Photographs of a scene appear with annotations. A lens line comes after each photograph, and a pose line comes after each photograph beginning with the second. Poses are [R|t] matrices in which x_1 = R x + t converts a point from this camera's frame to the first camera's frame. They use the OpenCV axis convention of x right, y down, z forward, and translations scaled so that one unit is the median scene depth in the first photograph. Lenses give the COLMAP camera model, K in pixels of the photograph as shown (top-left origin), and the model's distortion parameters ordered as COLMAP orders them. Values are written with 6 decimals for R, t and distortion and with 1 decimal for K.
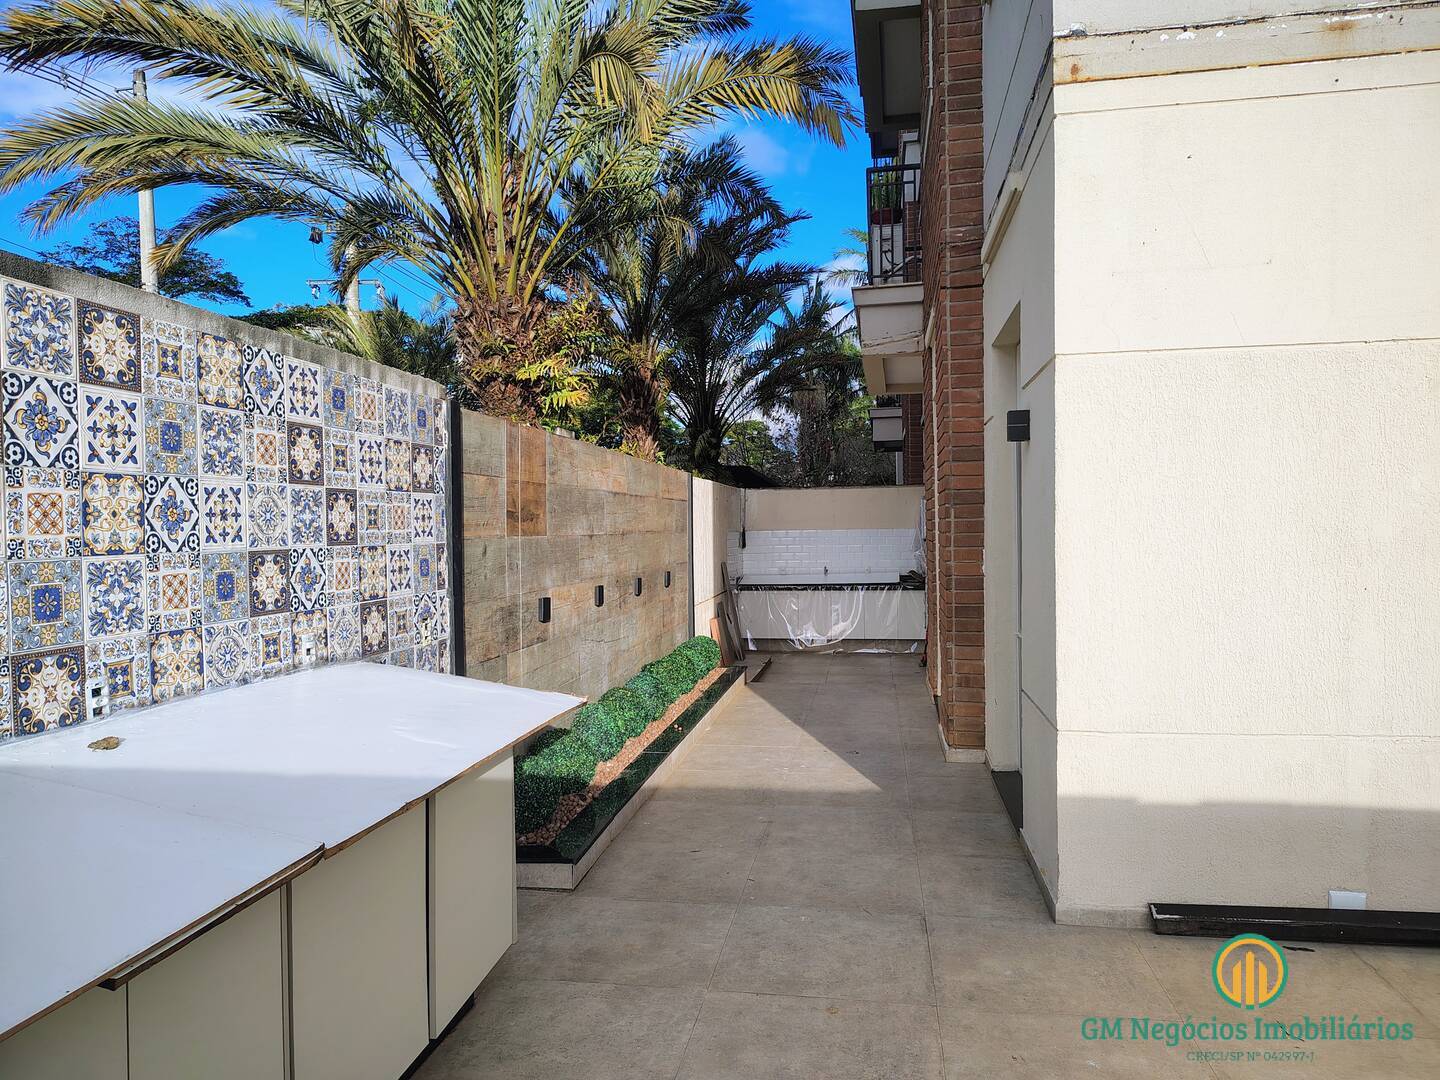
lens RADIAL K [[996.4, 0, 718.7], [0, 996.4, 546.5], [0, 0, 1]] dist [0.063872, -0.040639]
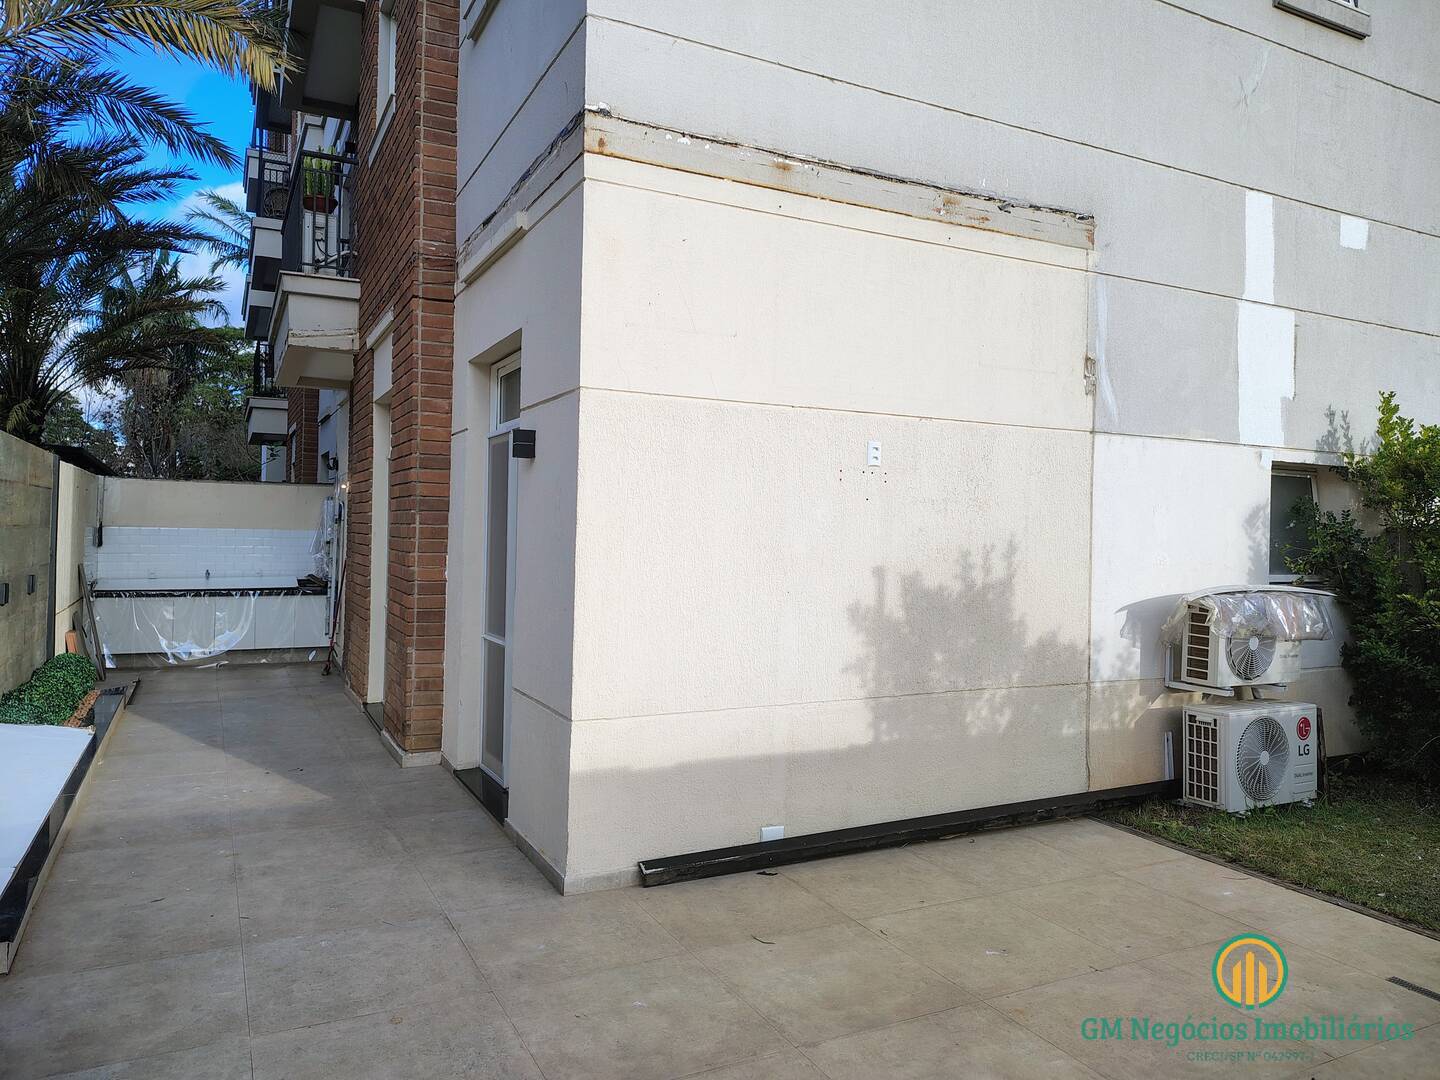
lens RADIAL K [[996.4, 0, 722.5], [0, 996.4, 528.7], [0, 0, 1]] dist [0.063872, -0.040639]
pose [[0.810530, 0.032741, 0.584782, -0.138917], [-0.020487, 0.999410, -0.027559, -0.002570], [-0.585339, 0.010357, 0.810722, -0.001711]]
